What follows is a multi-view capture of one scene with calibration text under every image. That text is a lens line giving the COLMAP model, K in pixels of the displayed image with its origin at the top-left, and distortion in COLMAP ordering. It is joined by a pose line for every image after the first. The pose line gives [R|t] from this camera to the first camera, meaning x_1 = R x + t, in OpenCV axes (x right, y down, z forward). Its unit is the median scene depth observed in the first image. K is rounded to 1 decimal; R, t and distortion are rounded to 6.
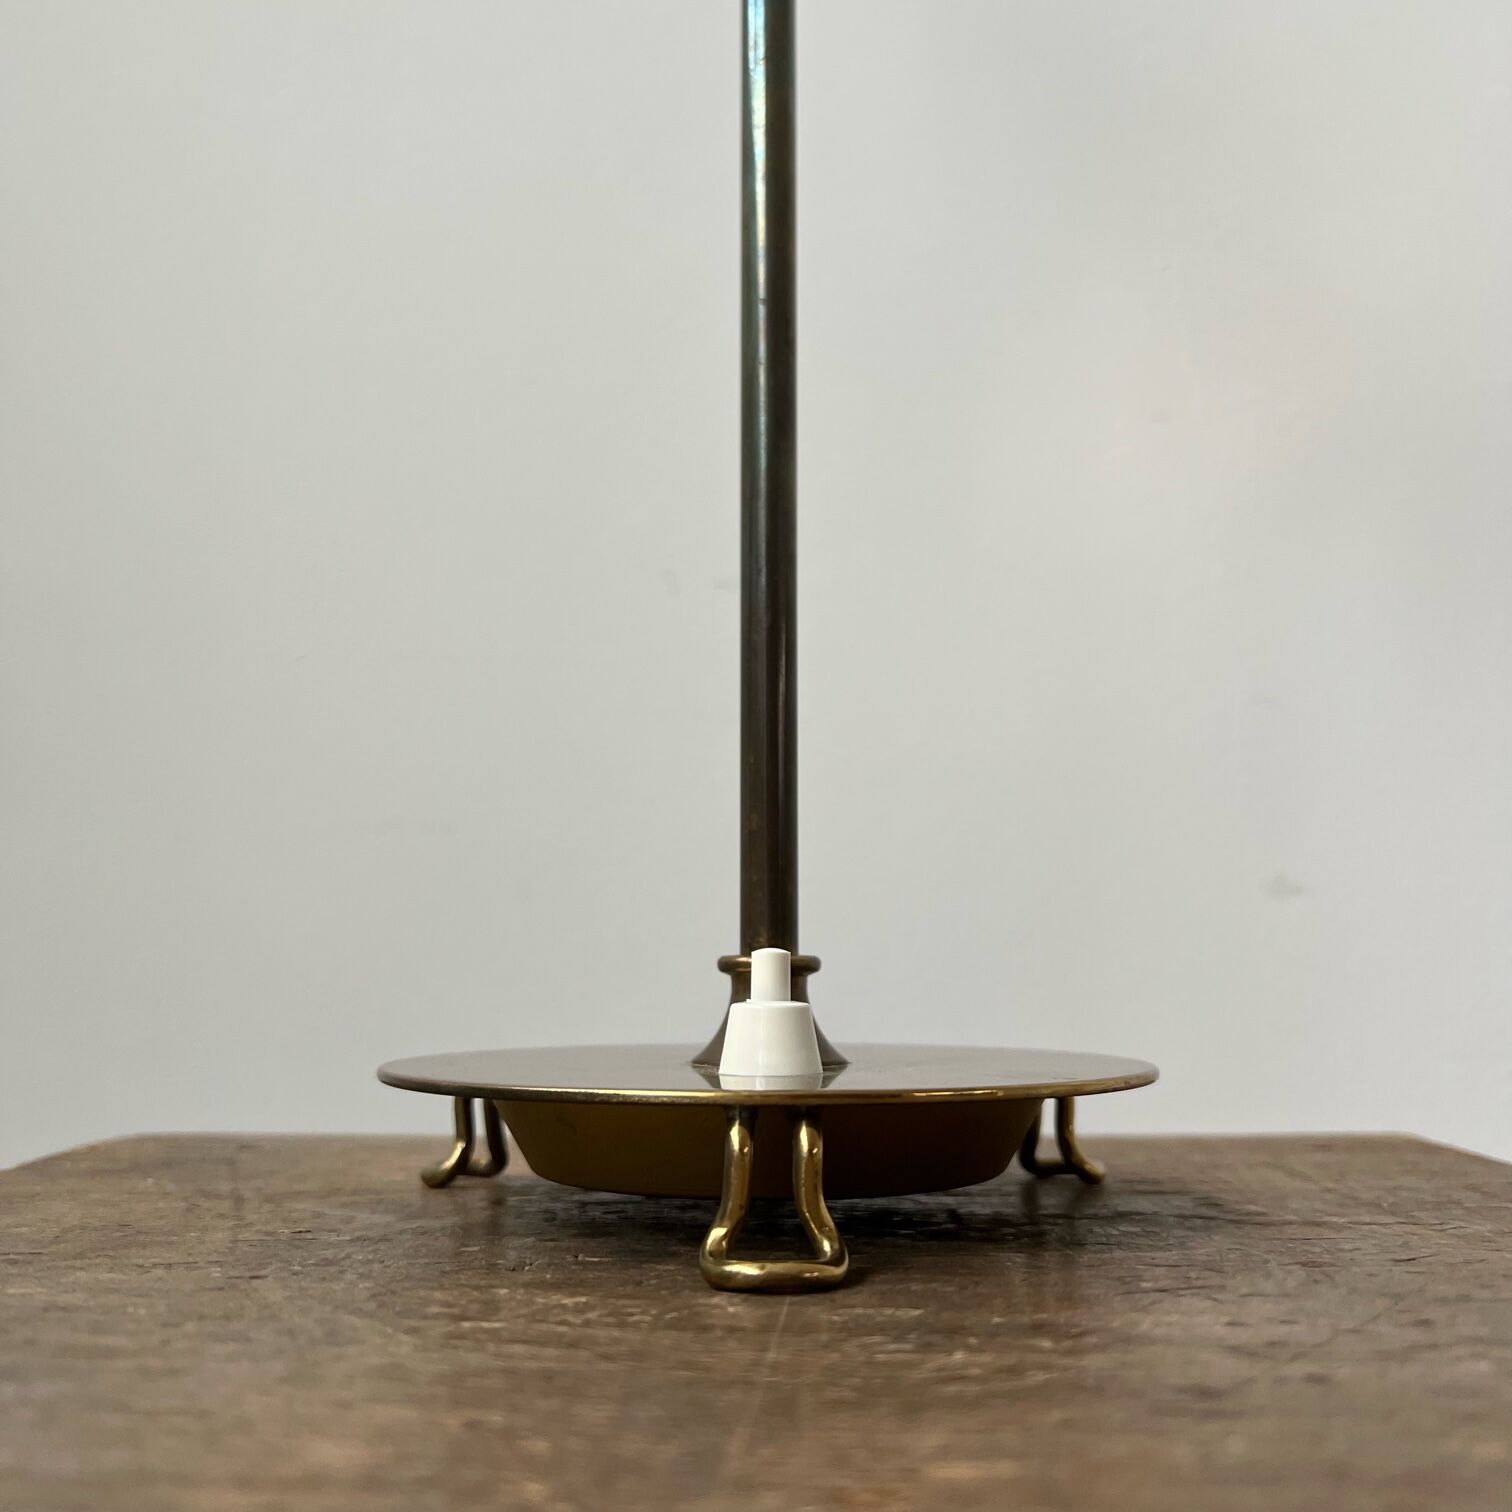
lens RADIAL K [[1564.7, 0, 769.0], [0, 1564.7, 752.4], [0, 0, 1]] dist [-0.001432, 0.000000]
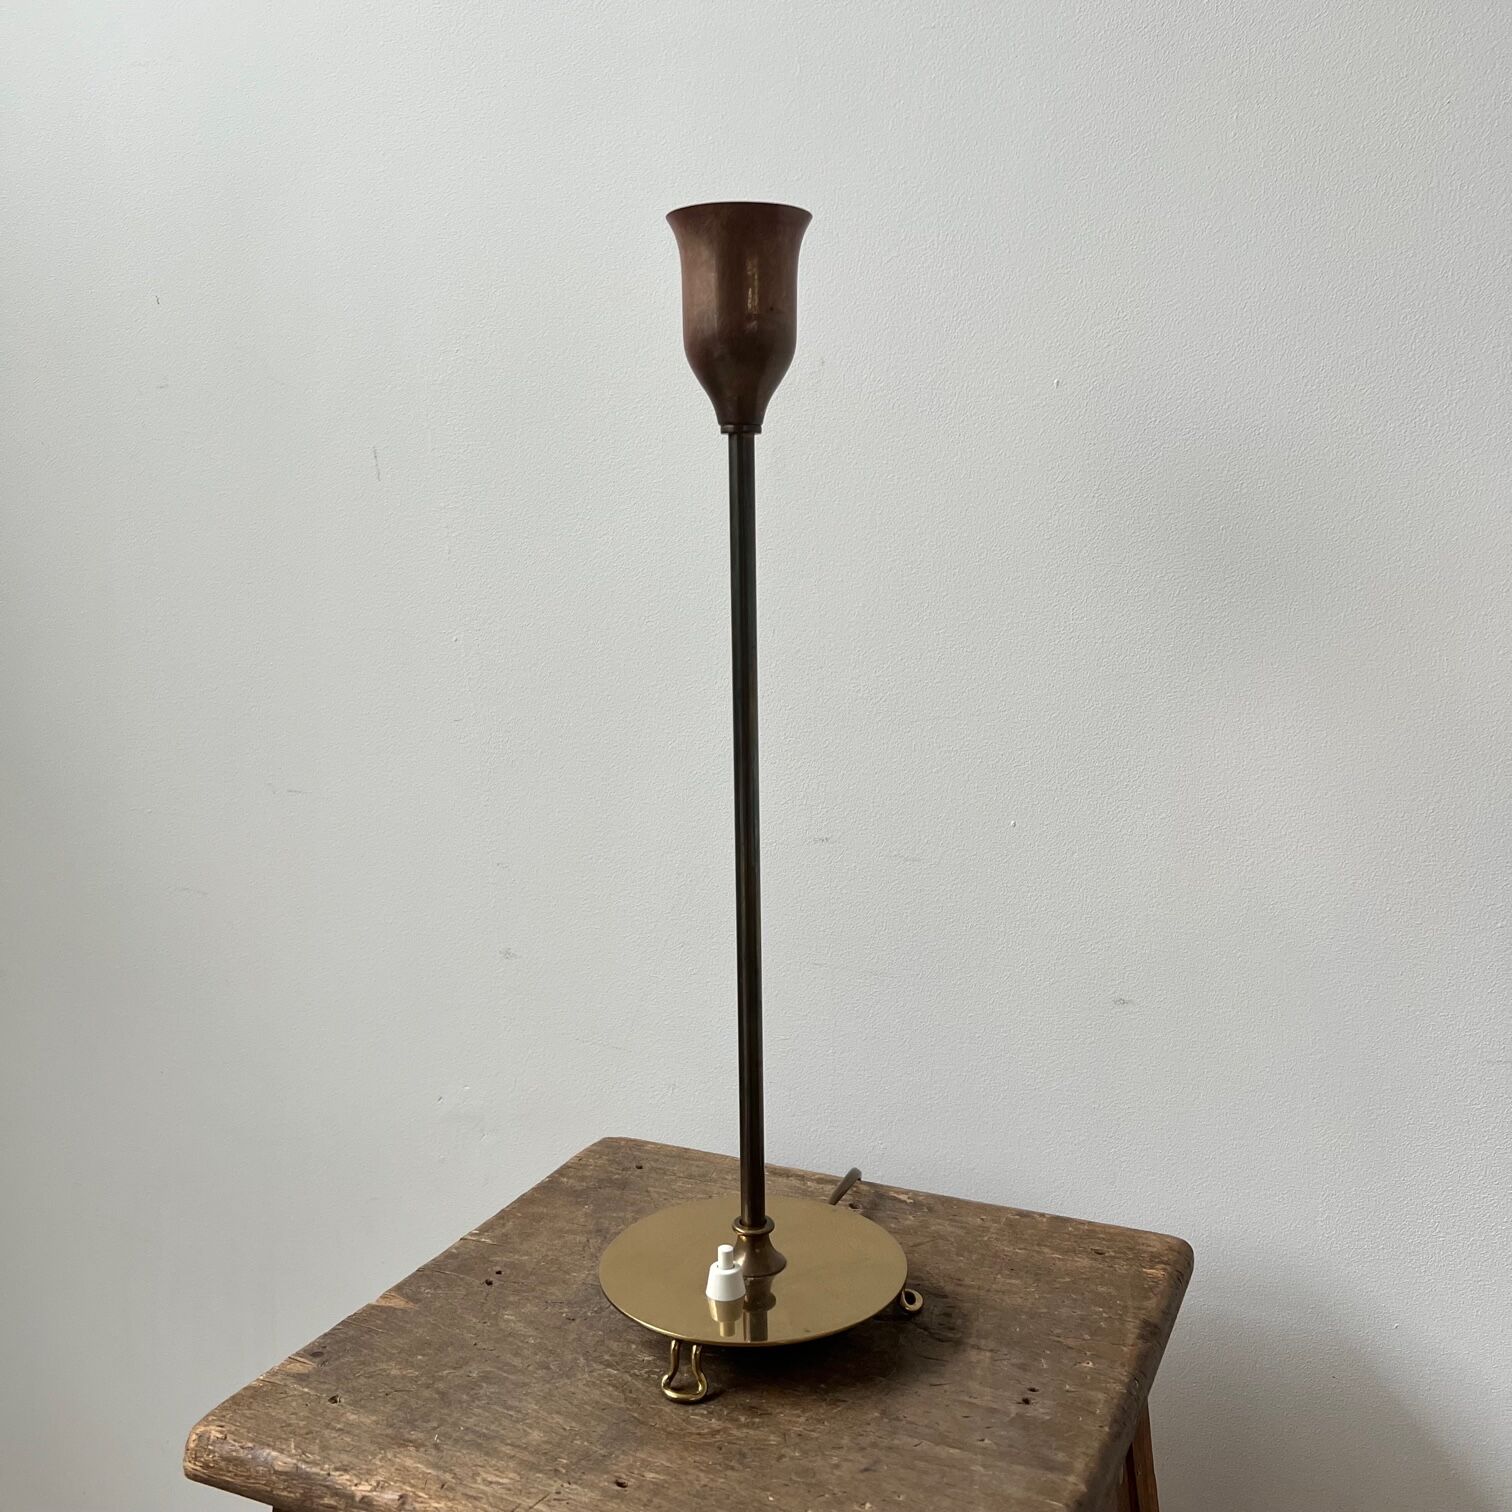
lens RADIAL K [[1564.7, 0, 759.1], [0, 1564.7, 738.3], [0, 0, 1]] dist [-0.001432, 0.000000]
pose [[0.908284, 0.043436, -0.416094, 1.731441], [0.077808, 0.959703, 0.270028, -2.191002], [0.411056, -0.277637, 0.868303, -1.729848]]
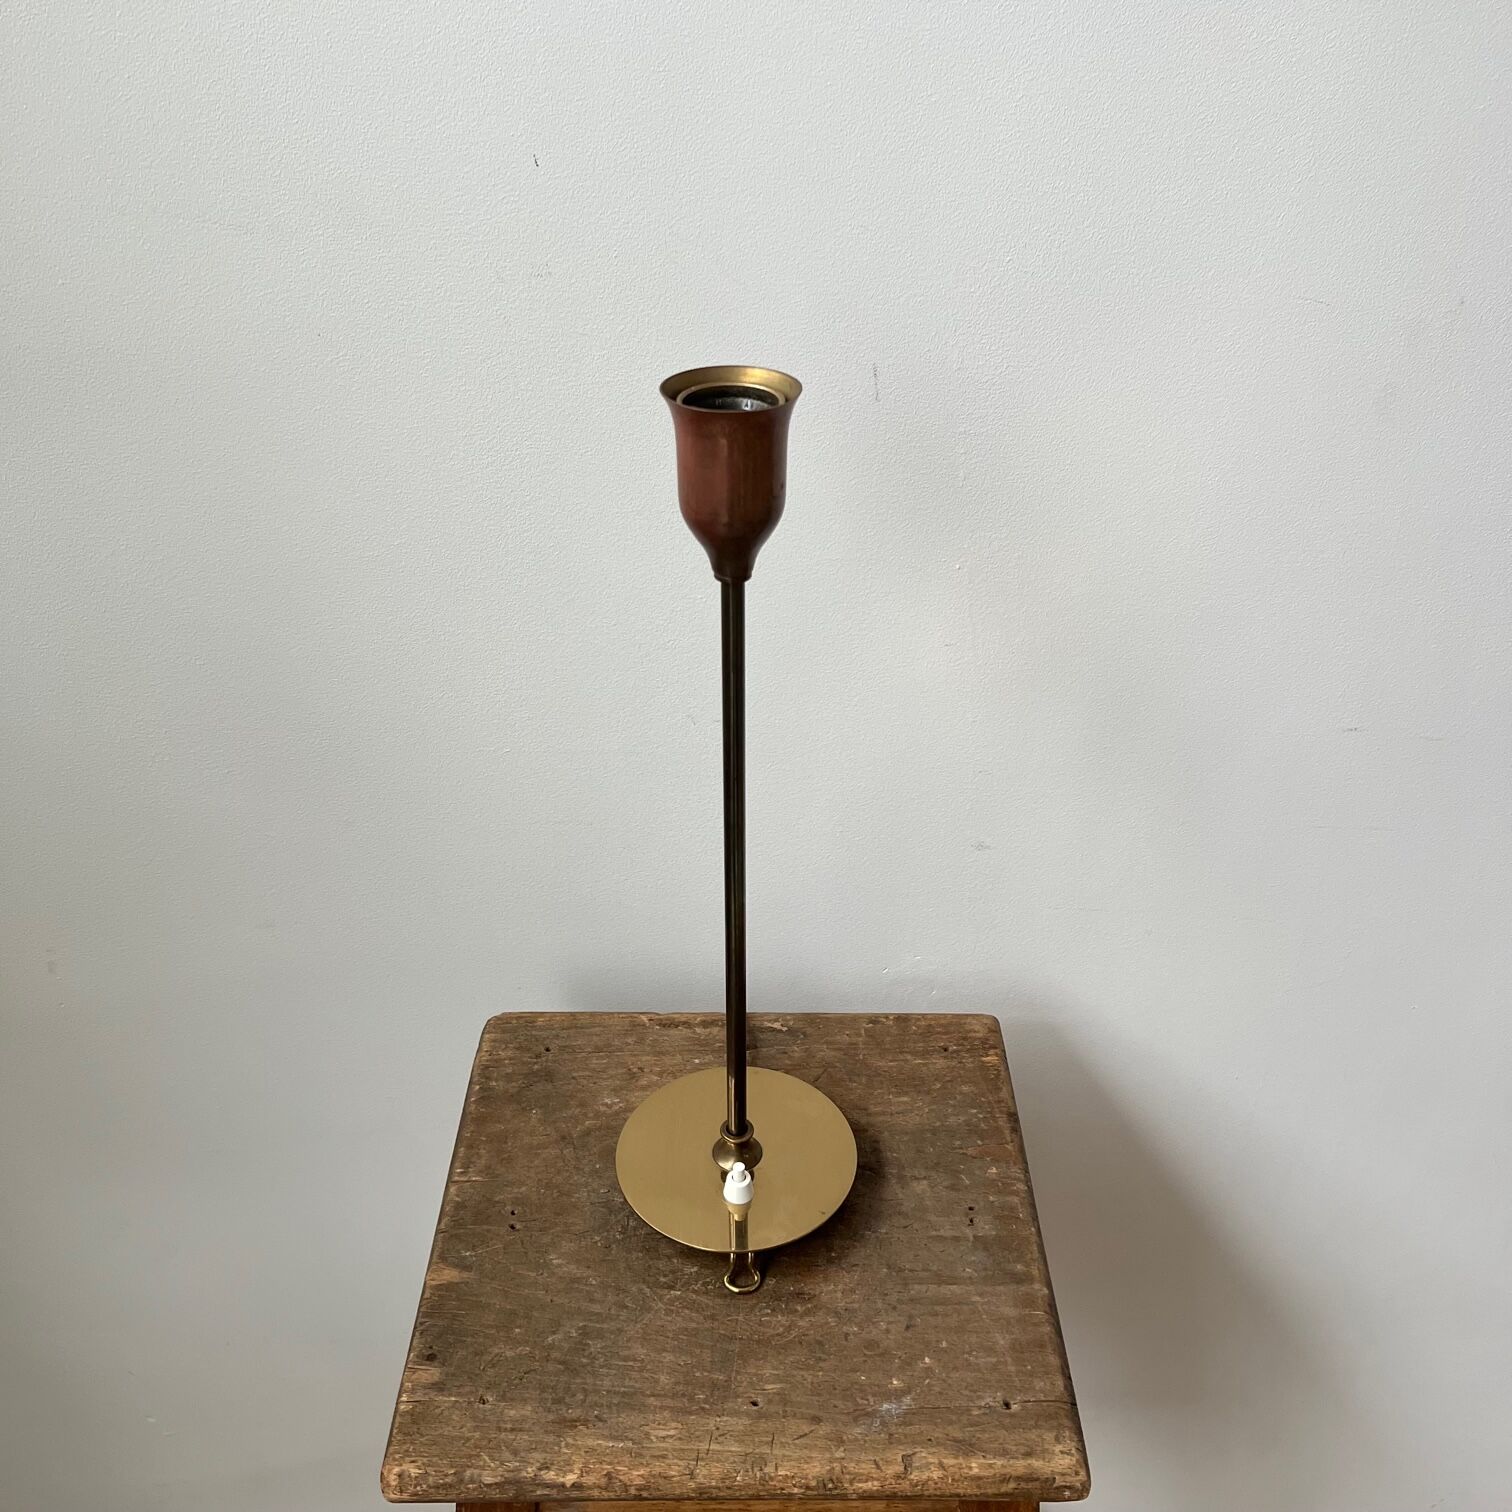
lens RADIAL K [[1564.7, 0, 763.8], [0, 1564.7, 725.6], [0, 0, 1]] dist [-0.001432, 0.000000]
pose [[0.999966, -0.004976, 0.006612, 0.054370], [-0.000498, 0.761429, 0.648248, -4.308754], [-0.008260, -0.648229, 0.761400, -1.548333]]
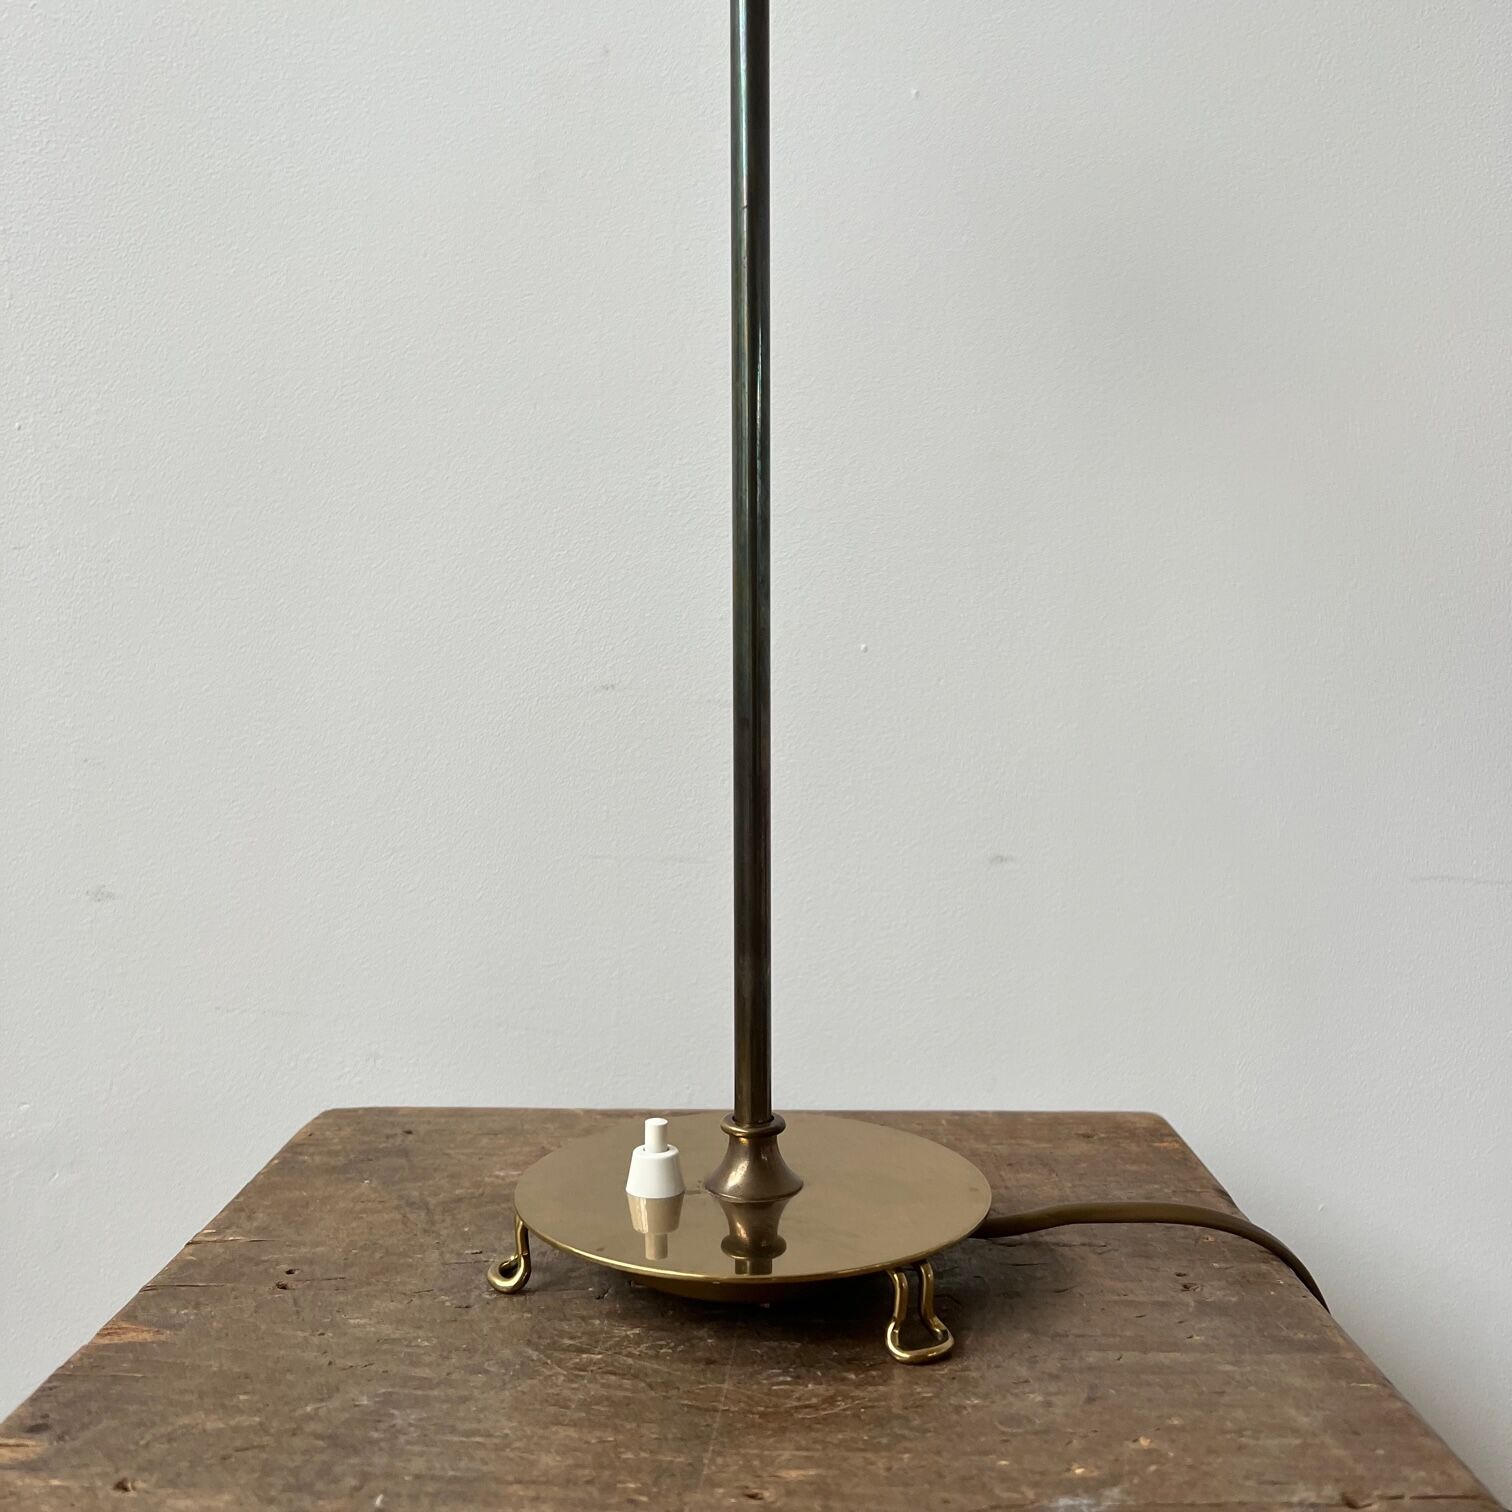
lens RADIAL K [[1564.7, 0, 751.9], [0, 1564.7, 760.9], [0, 0, 1]] dist [-0.001432, 0.000000]
pose [[0.999972, 0.001276, -0.007341, 0.056886], [0.000302, 0.977470, 0.211075, -1.004483], [0.007445, -0.211072, 0.977442, -1.041341]]
